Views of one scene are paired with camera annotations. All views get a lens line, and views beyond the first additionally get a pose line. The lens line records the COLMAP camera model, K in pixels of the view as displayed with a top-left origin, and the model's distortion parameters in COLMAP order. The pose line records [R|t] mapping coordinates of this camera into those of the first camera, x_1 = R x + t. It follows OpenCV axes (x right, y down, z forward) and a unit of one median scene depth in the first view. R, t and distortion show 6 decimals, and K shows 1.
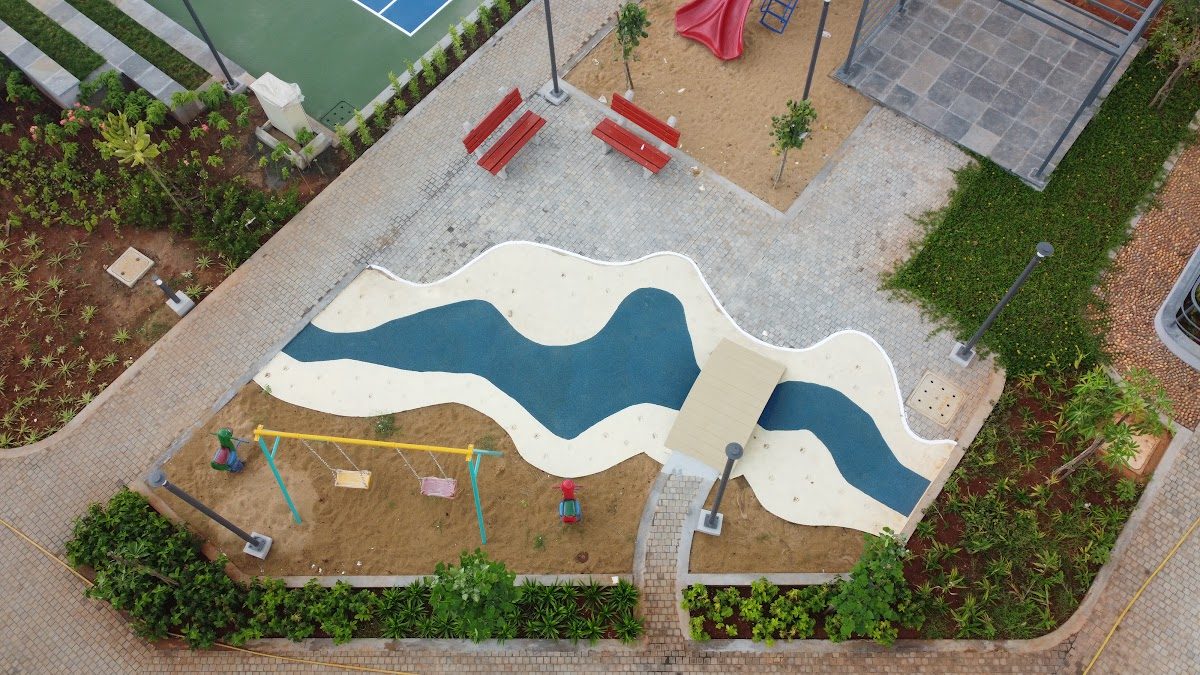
lens RADIAL K [[925.0, 0, 600.0], [0, 925.0, 337.5], [0, 0, 1]] dist [0.078931, -0.095135]
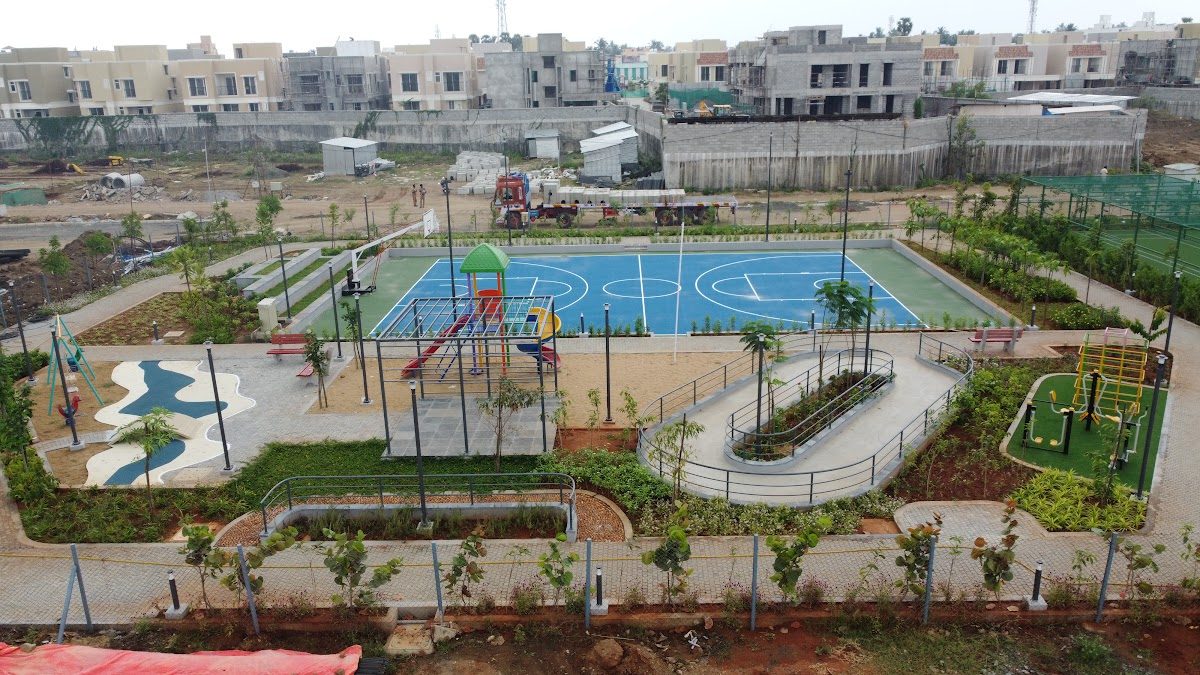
lens RADIAL K [[925.0, 0, 600.0], [0, 925.0, 337.5], [0, 0, 1]] dist [0.078931, -0.095135]
pose [[0.589612, 0.239447, -0.771377, 1.850219], [-0.720499, 0.587544, -0.368340, 0.017924], [0.365020, 0.772954, 0.518944, 0.247653]]
